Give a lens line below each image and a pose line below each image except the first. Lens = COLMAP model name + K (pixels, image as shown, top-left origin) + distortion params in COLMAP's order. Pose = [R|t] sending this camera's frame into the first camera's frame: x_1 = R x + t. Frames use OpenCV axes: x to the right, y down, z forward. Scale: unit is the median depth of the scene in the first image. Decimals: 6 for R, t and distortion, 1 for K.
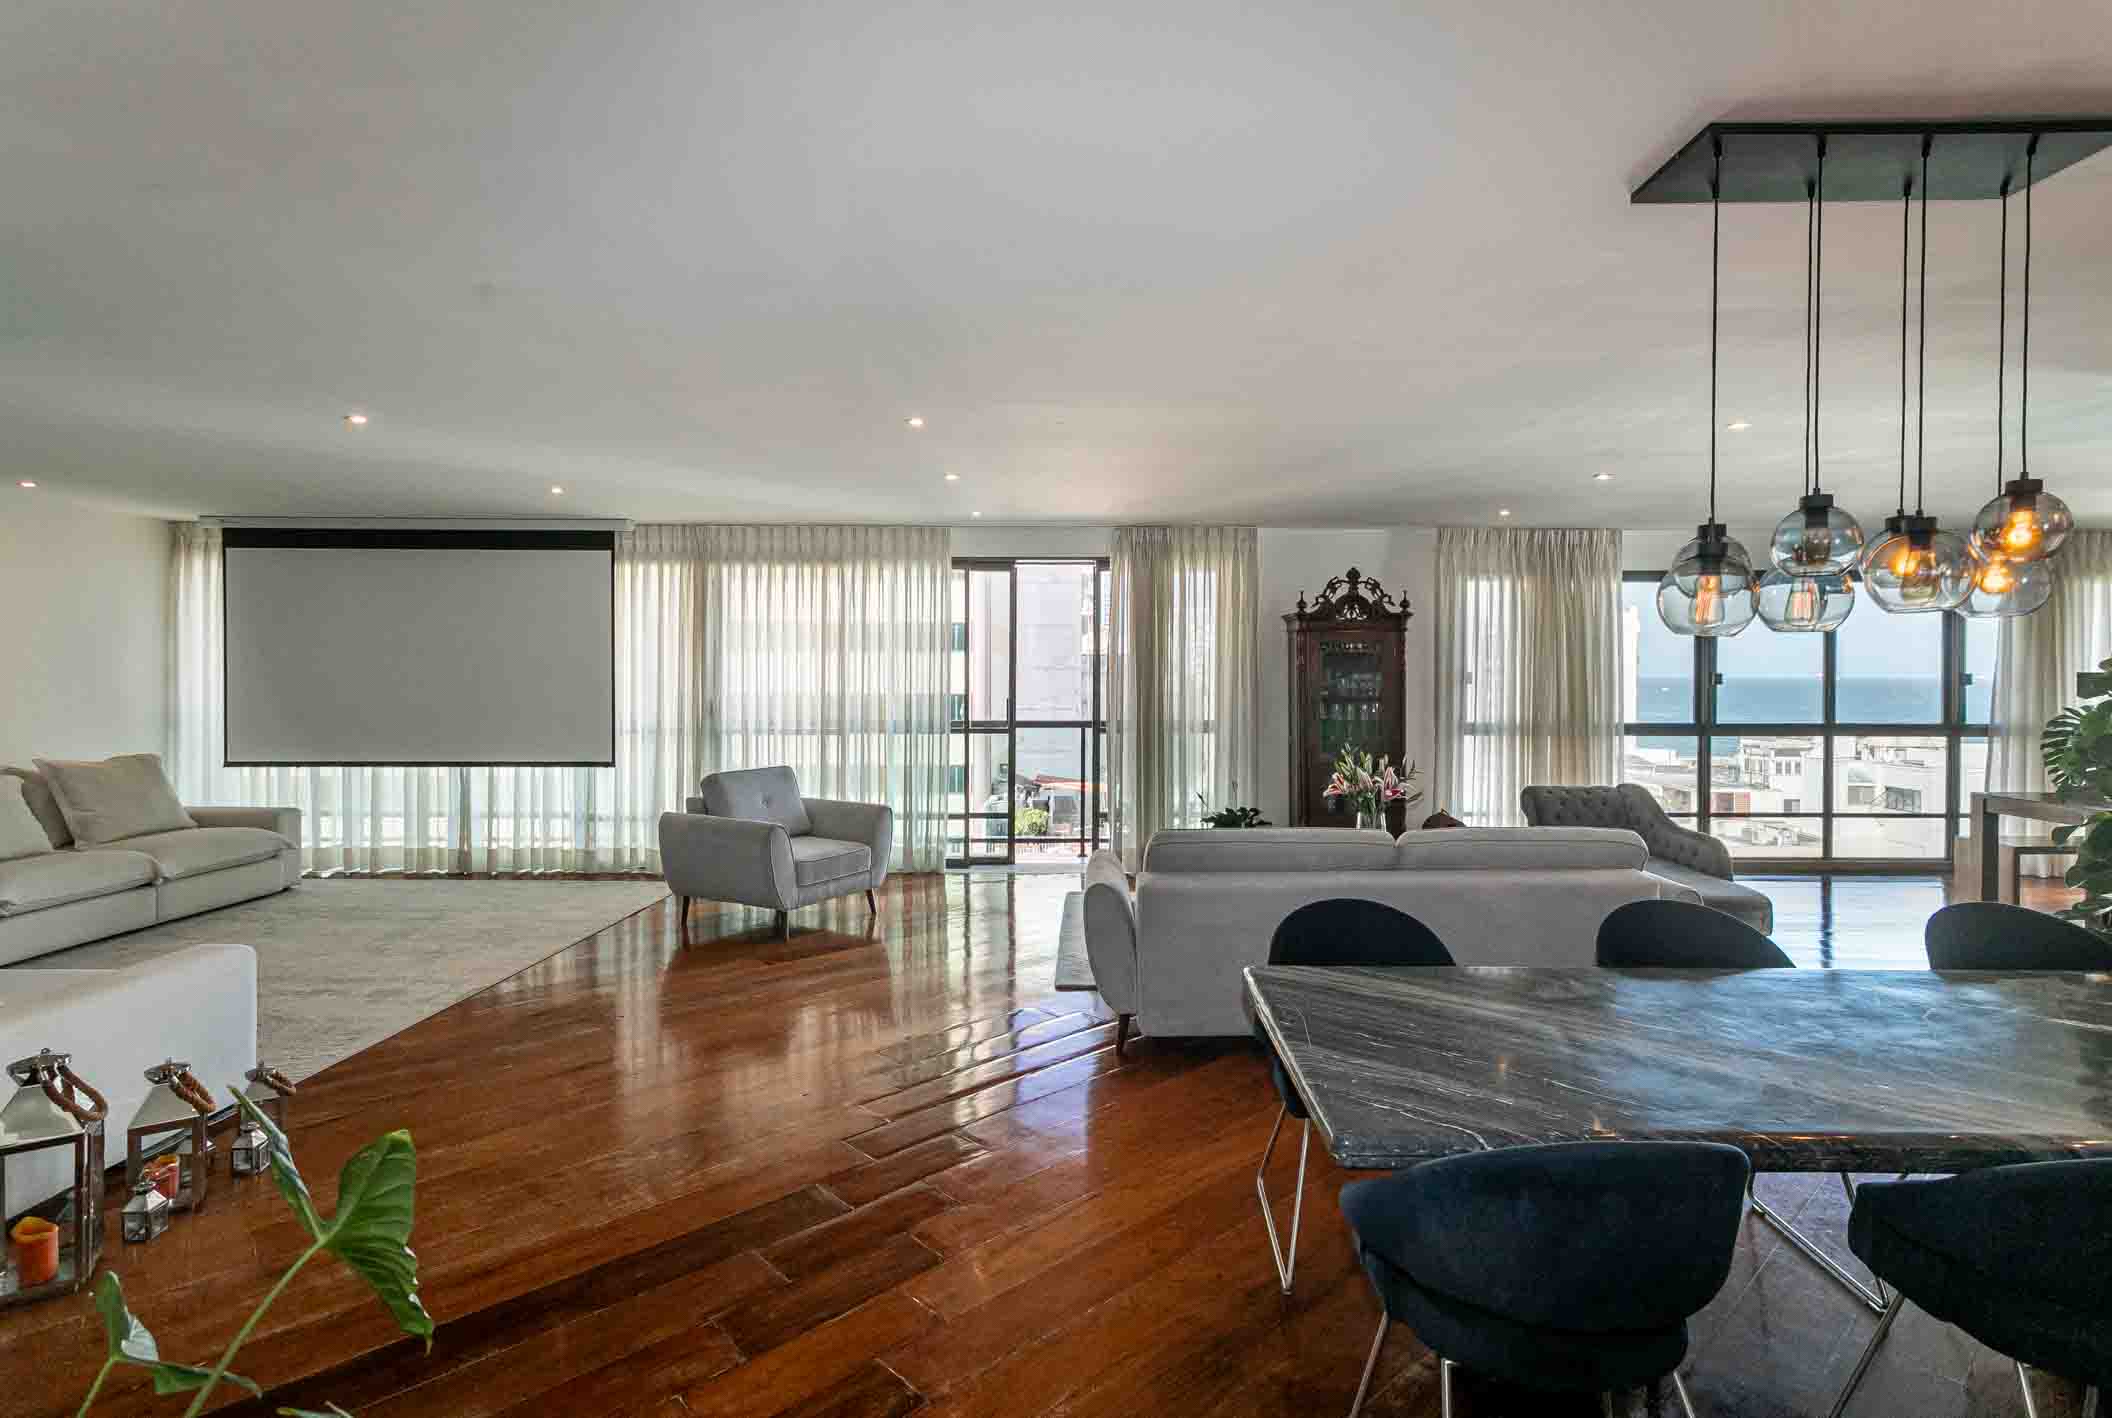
lens RADIAL K [[1035.2, 0, 1095.5], [0, 1035.2, 686.7], [0, 0, 1]] dist [0.017972, -0.000112]
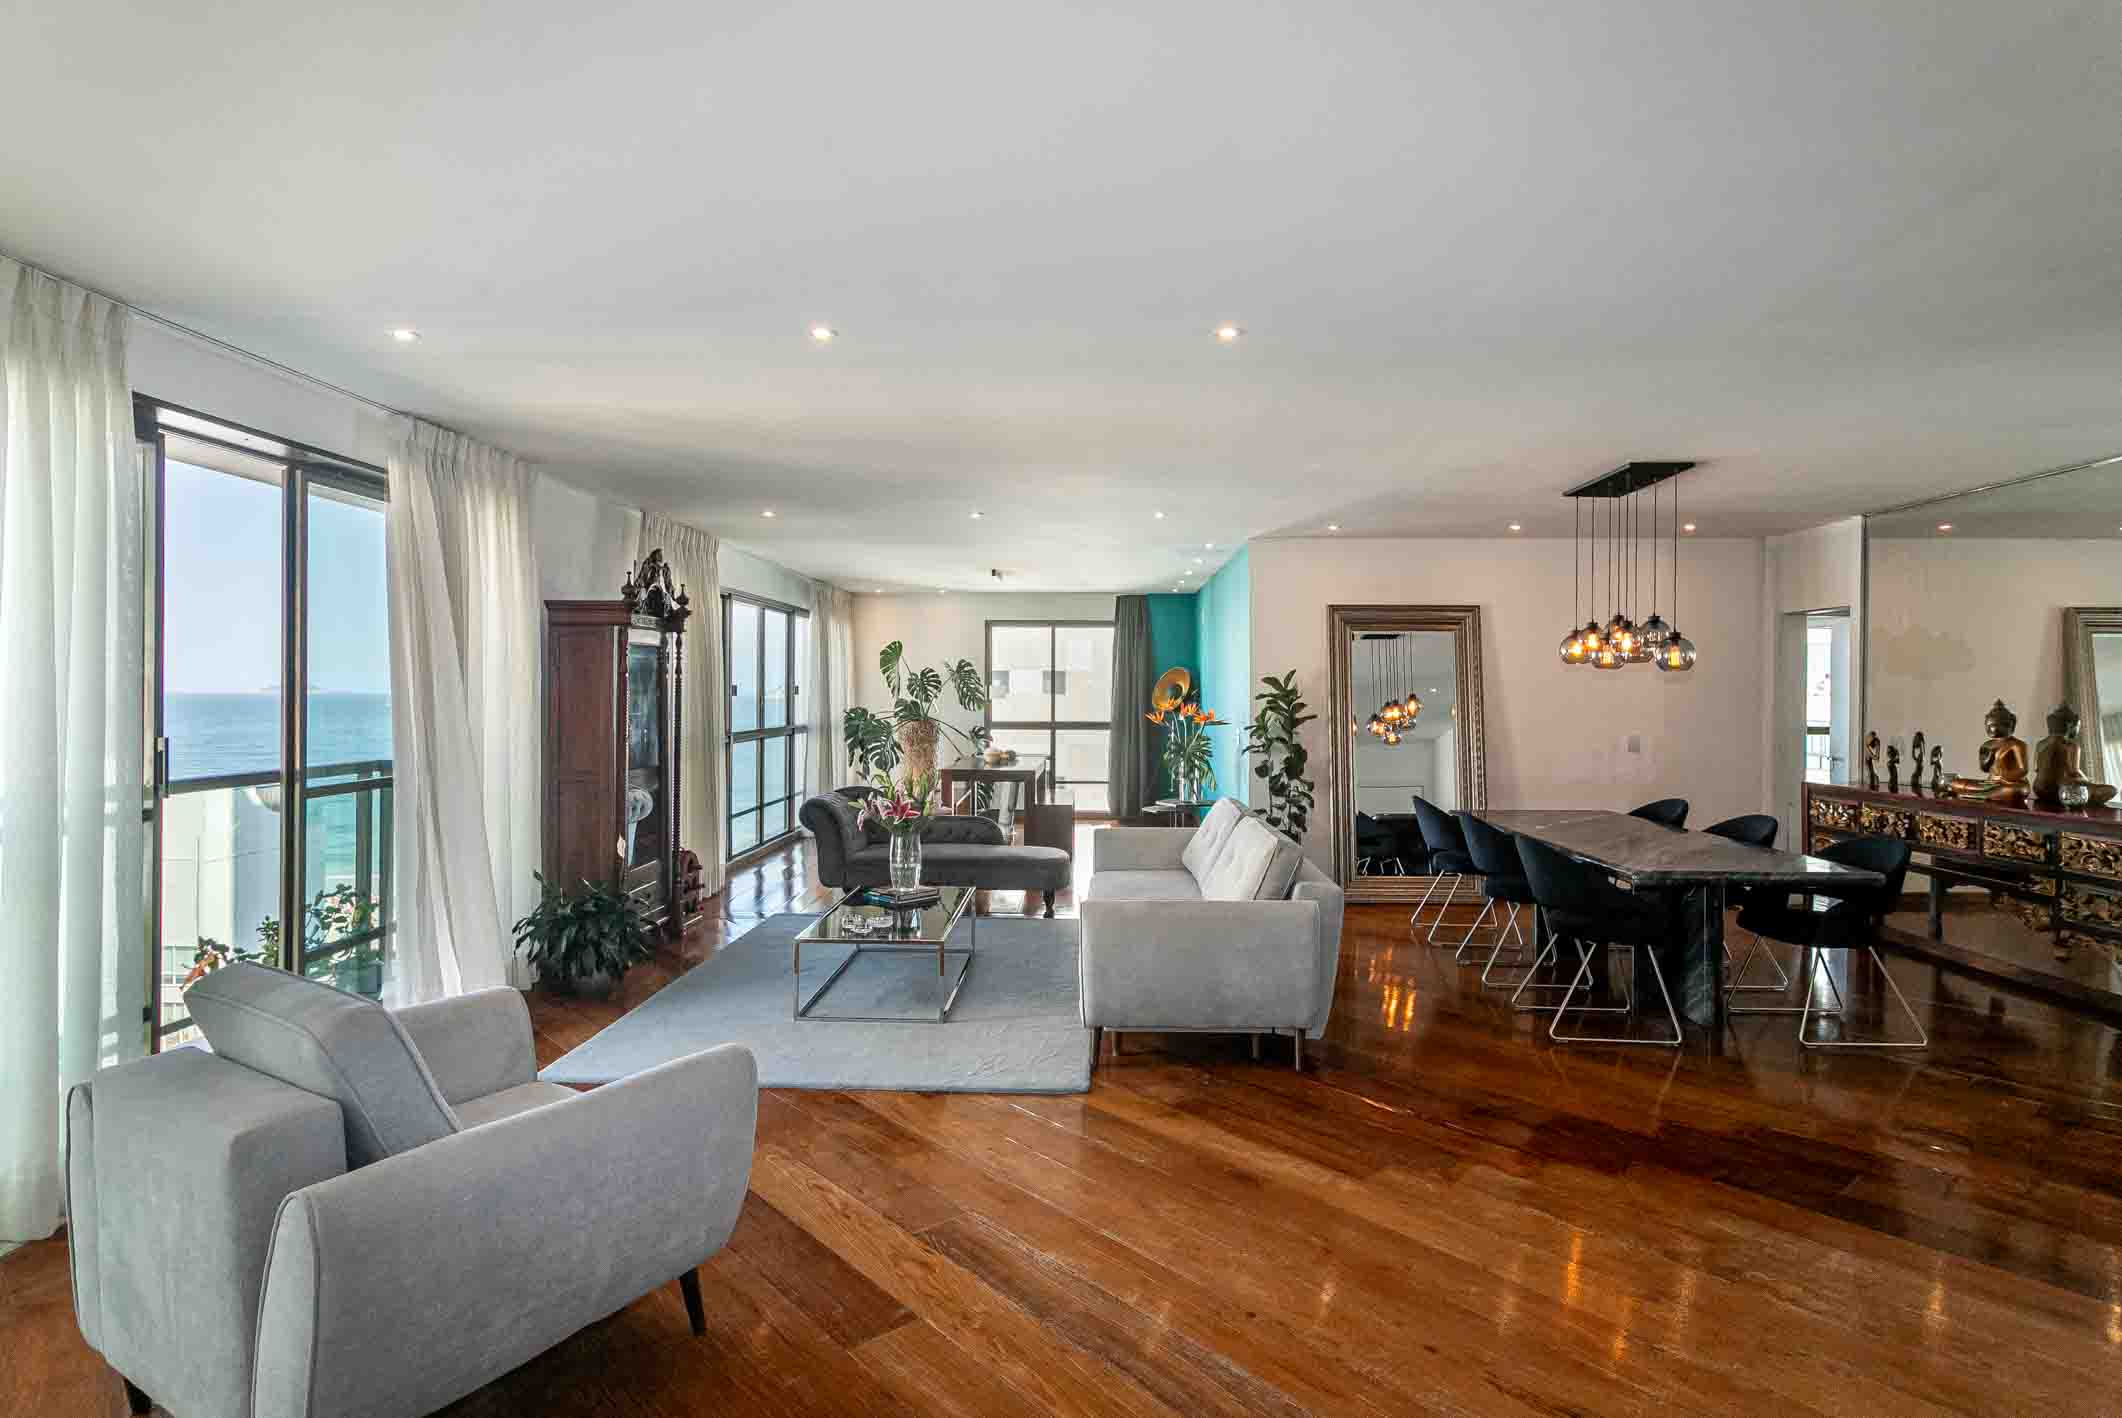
lens RADIAL K [[1112.3, 0, 1071.5], [0, 1112.3, 690.2], [0, 0, 1]] dist [-0.002535, -0.000219]
pose [[0.036300, -0.000466, 0.999341, -0.557407], [0.008739, 0.999962, 0.000149, -0.004995], [-0.999303, 0.008728, 0.036303, 0.636862]]
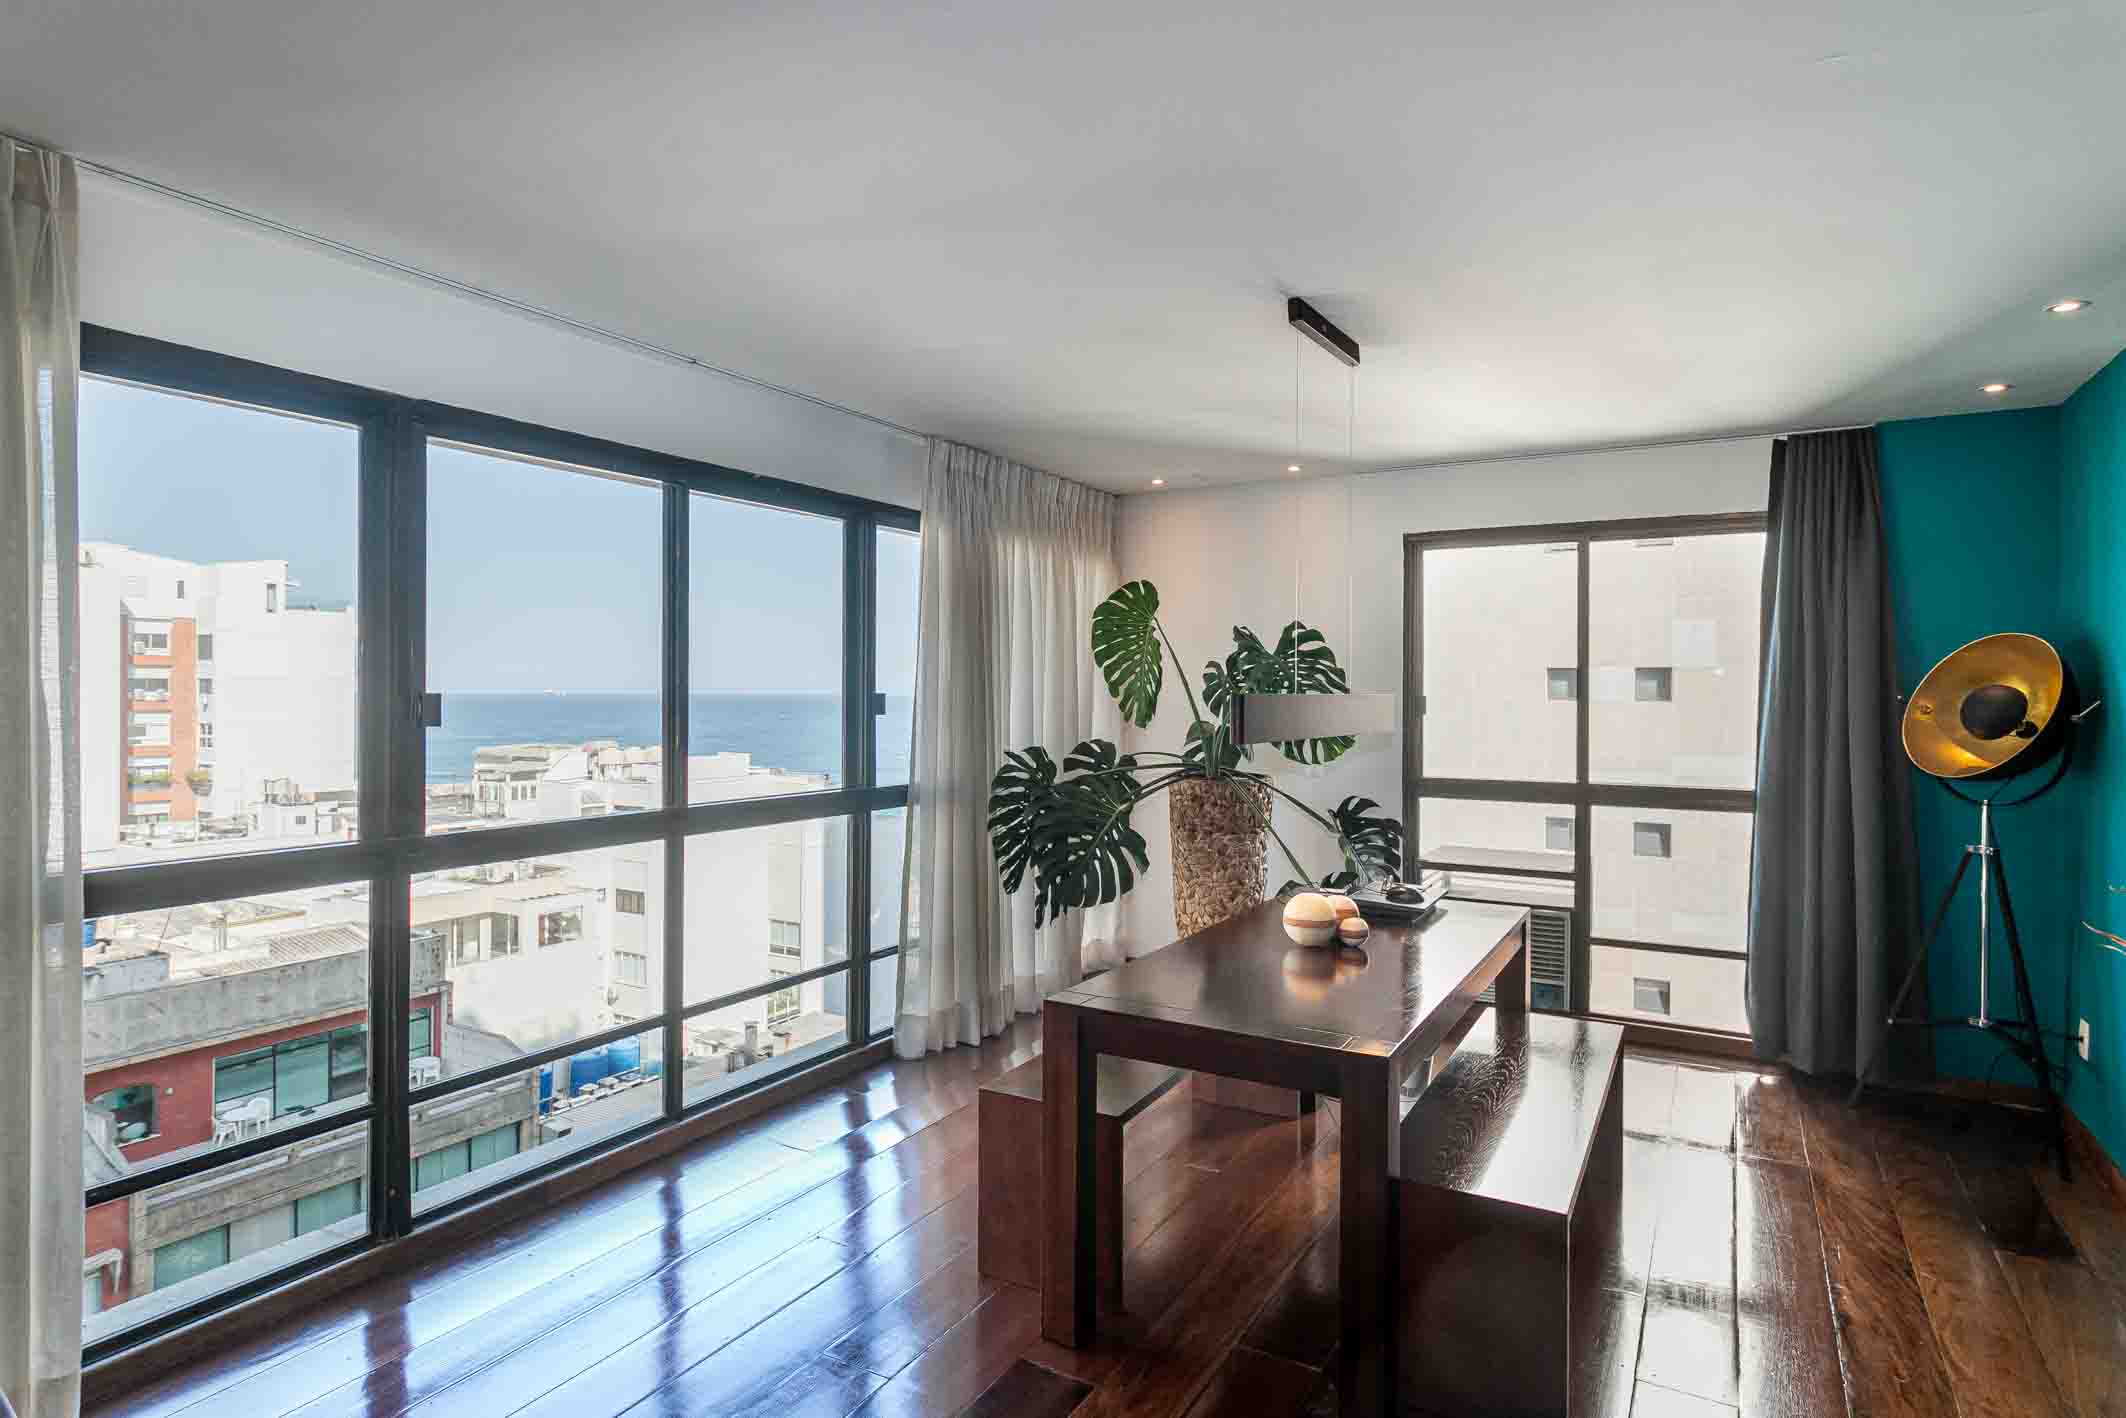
lens RADIAL K [[1143.7, 0, 1065.5], [0, 1143.7, 694.0], [0, 0, 1]] dist [-0.000237, 0.001384]
pose [[0.513032, -0.000739, 0.858369, 0.391009], [0.007313, 0.999967, -0.003511, -0.010067], [-0.858338, 0.008078, 0.513020, 0.641627]]
